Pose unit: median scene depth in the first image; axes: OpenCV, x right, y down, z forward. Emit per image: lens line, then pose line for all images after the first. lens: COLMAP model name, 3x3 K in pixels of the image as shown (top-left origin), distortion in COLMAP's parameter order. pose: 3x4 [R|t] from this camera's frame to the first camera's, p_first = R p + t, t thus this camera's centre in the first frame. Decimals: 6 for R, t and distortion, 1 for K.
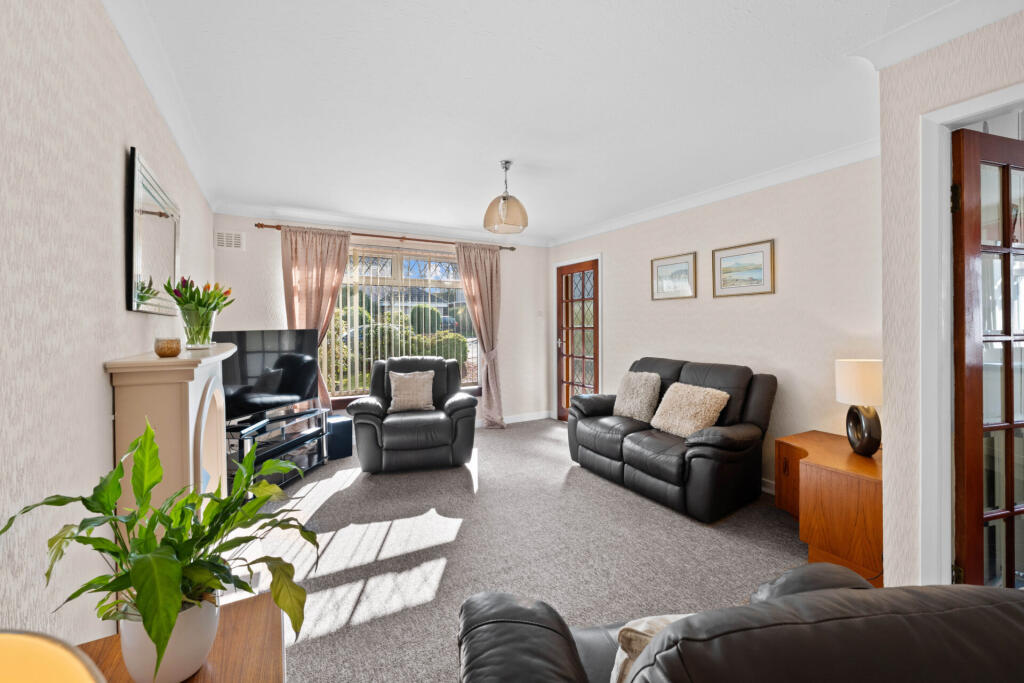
lens RADIAL K [[438.5, 0, 511.8], [0, 438.5, 325.6], [0, 0, 1]] dist [0.012052, 0.000115]
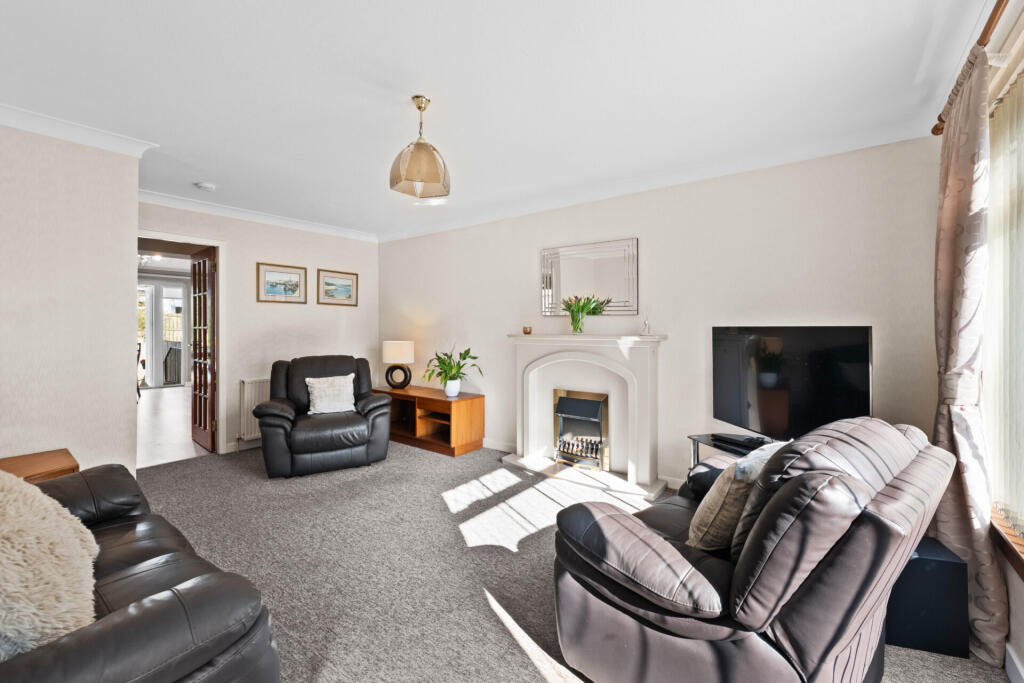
lens RADIAL K [[438.5, 0, 511.8], [0, 438.5, 325.6], [0, 0, 1]] dist [0.012052, 0.000115]
pose [[-0.923567, 0.007386, -0.383365, 0.163510], [0.004911, 0.999960, 0.007436, 0.003448], [0.383405, 0.004985, -0.923567, 2.186940]]
